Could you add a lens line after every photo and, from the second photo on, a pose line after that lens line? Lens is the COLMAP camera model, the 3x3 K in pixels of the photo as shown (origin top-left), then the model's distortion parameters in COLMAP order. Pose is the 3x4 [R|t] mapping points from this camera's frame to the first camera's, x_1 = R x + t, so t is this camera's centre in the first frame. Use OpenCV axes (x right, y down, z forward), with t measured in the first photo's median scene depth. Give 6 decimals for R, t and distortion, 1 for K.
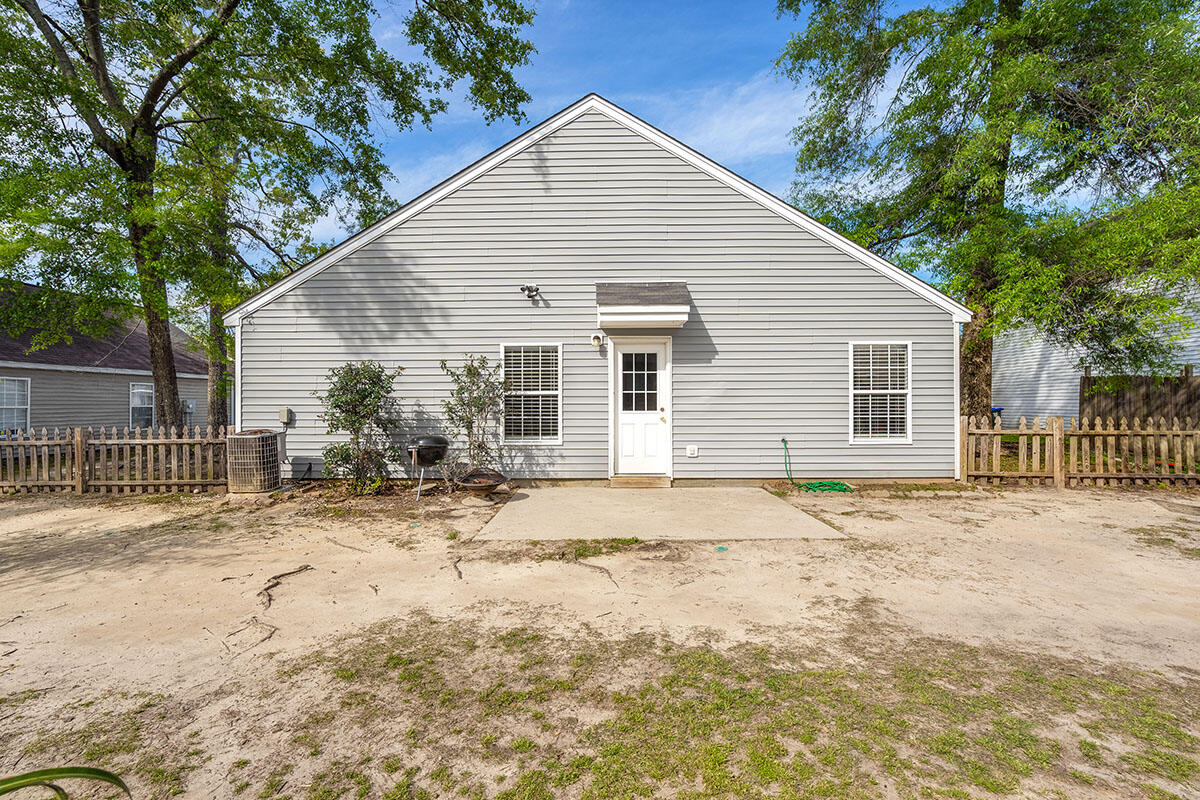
lens RADIAL K [[601.2, 0, 600.0], [0, 601.2, 400.0], [0, 0, 1]] dist [-0.007277, 0.000102]
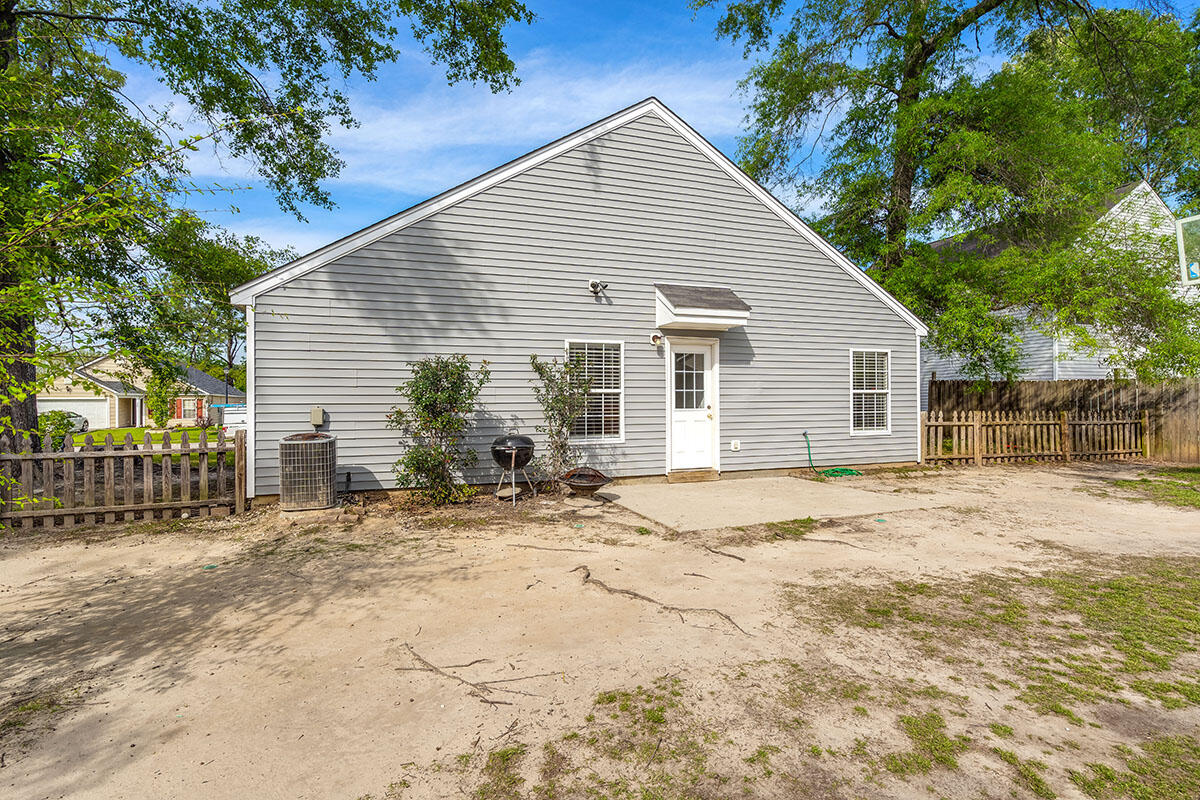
lens RADIAL K [[667.4, 0, 600.0], [0, 667.4, 400.0], [0, 0, 1]] dist [0.010023, 0.001826]
pose [[0.916624, -0.000276, 0.399750, -0.557874], [0.000184, 1.000000, 0.000270, 0.002923], [-0.399750, -0.000174, 0.916624, -0.004689]]
